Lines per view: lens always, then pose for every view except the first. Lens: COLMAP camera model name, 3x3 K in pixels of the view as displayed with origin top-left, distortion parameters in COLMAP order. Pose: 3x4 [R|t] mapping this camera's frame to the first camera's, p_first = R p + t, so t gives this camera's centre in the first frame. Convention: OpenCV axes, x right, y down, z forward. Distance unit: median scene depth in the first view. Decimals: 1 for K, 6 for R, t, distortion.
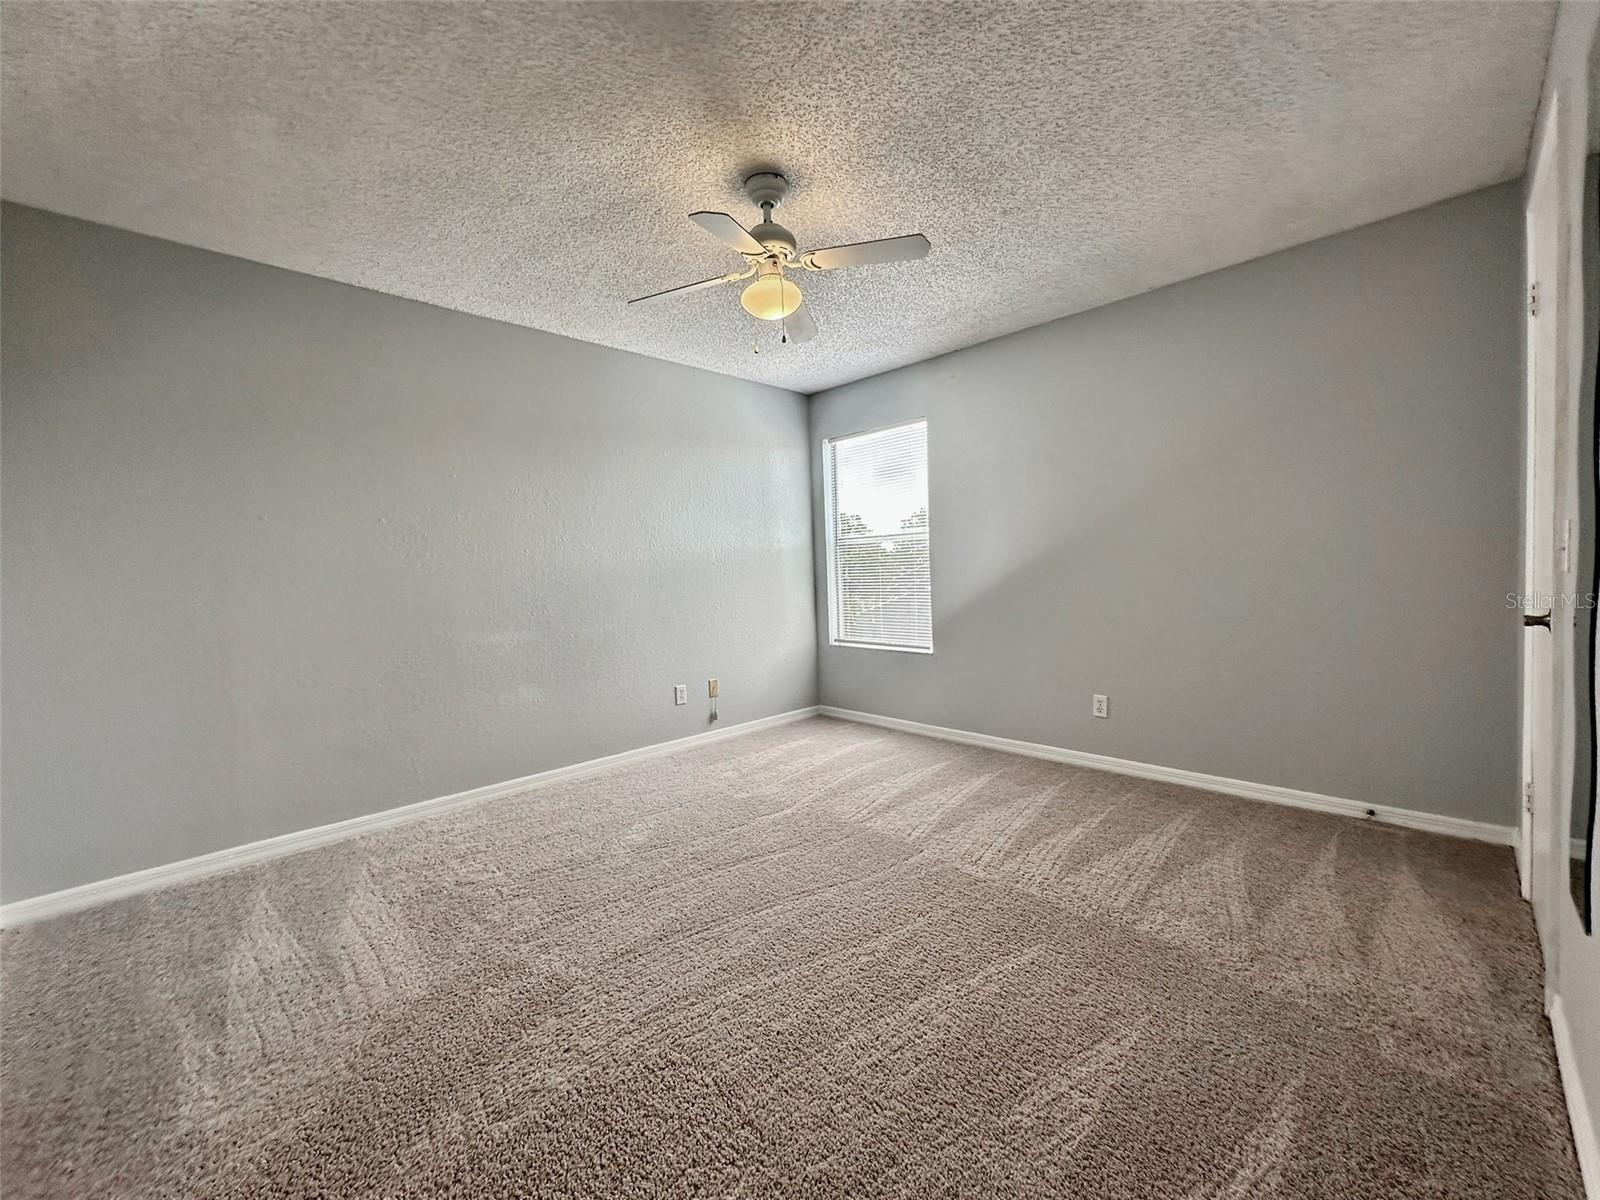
lens RADIAL K [[637.2, 0, 796.8], [0, 637.2, 597.1], [0, 0, 1]] dist [0.000275, -0.000080]
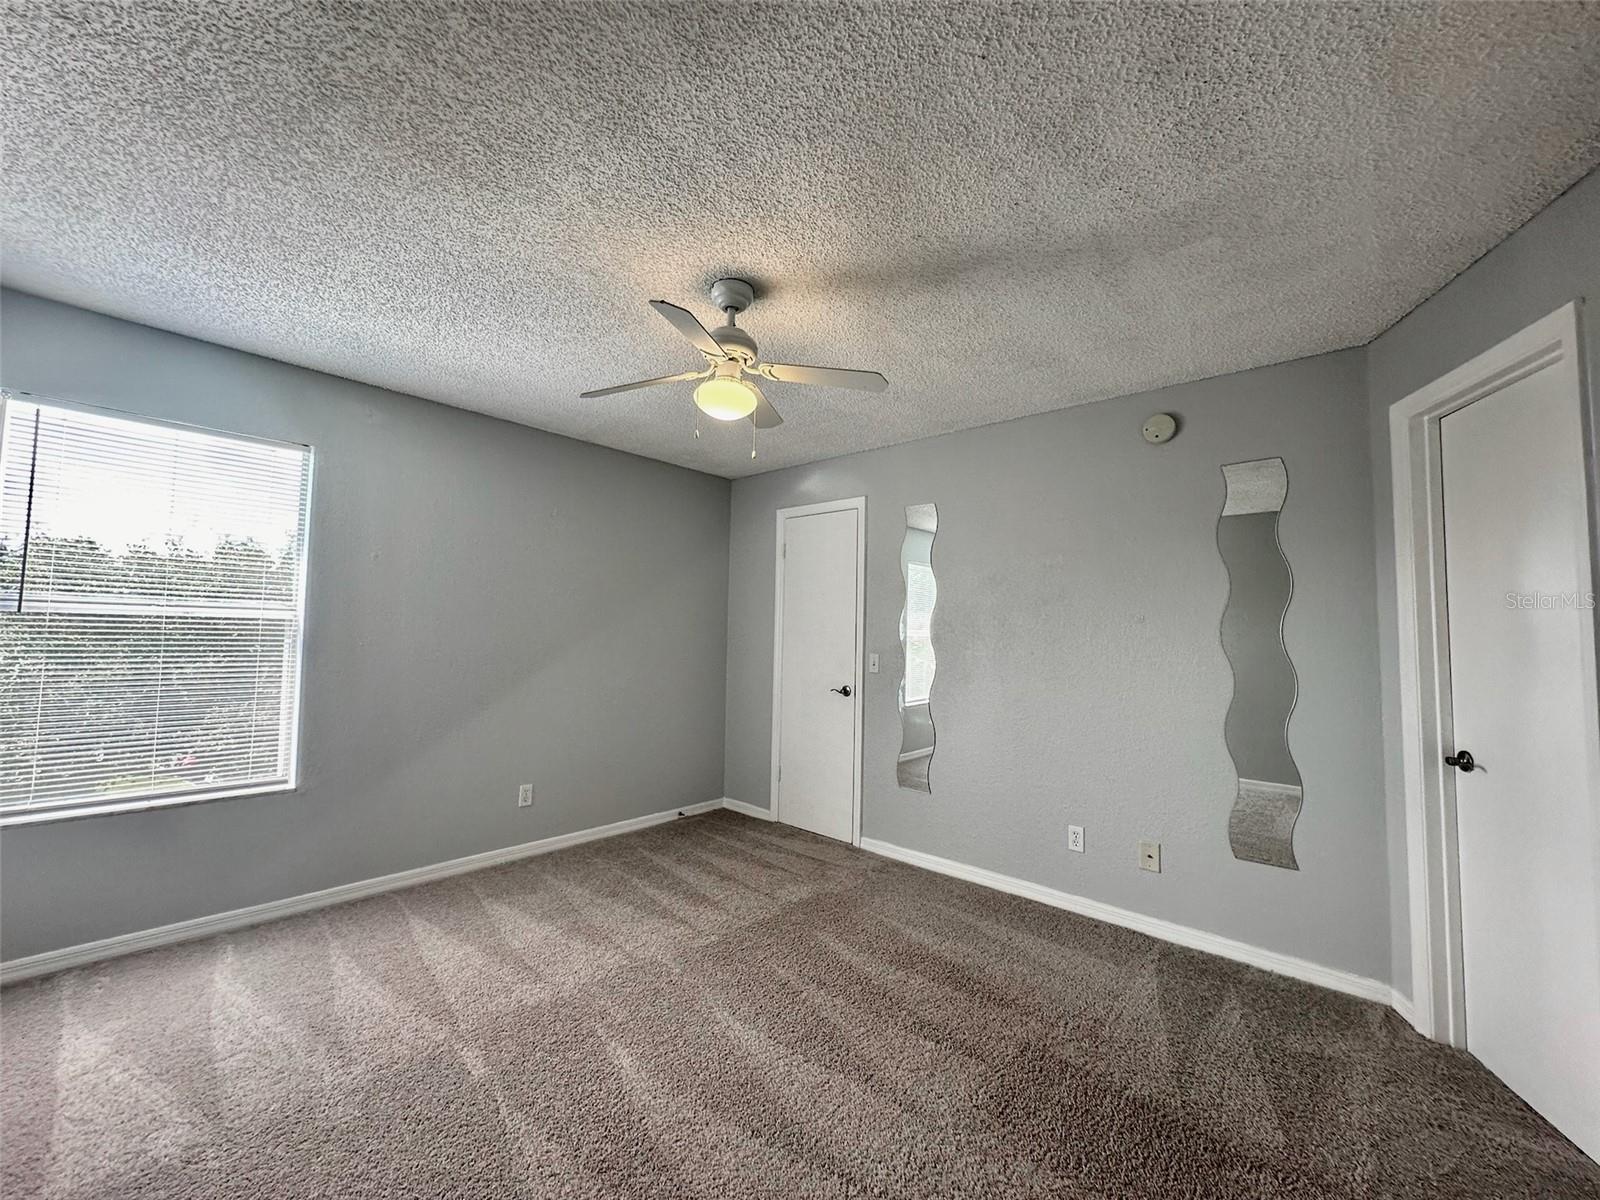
lens RADIAL K [[637.2, 0, 796.8], [0, 637.2, 597.1], [0, 0, 1]] dist [0.000275, -0.000080]
pose [[-0.072859, 0.090378, 0.993239, -0.812865], [0.013052, 0.995887, -0.089662, -0.071376], [-0.997257, 0.006431, -0.073739, 0.804194]]
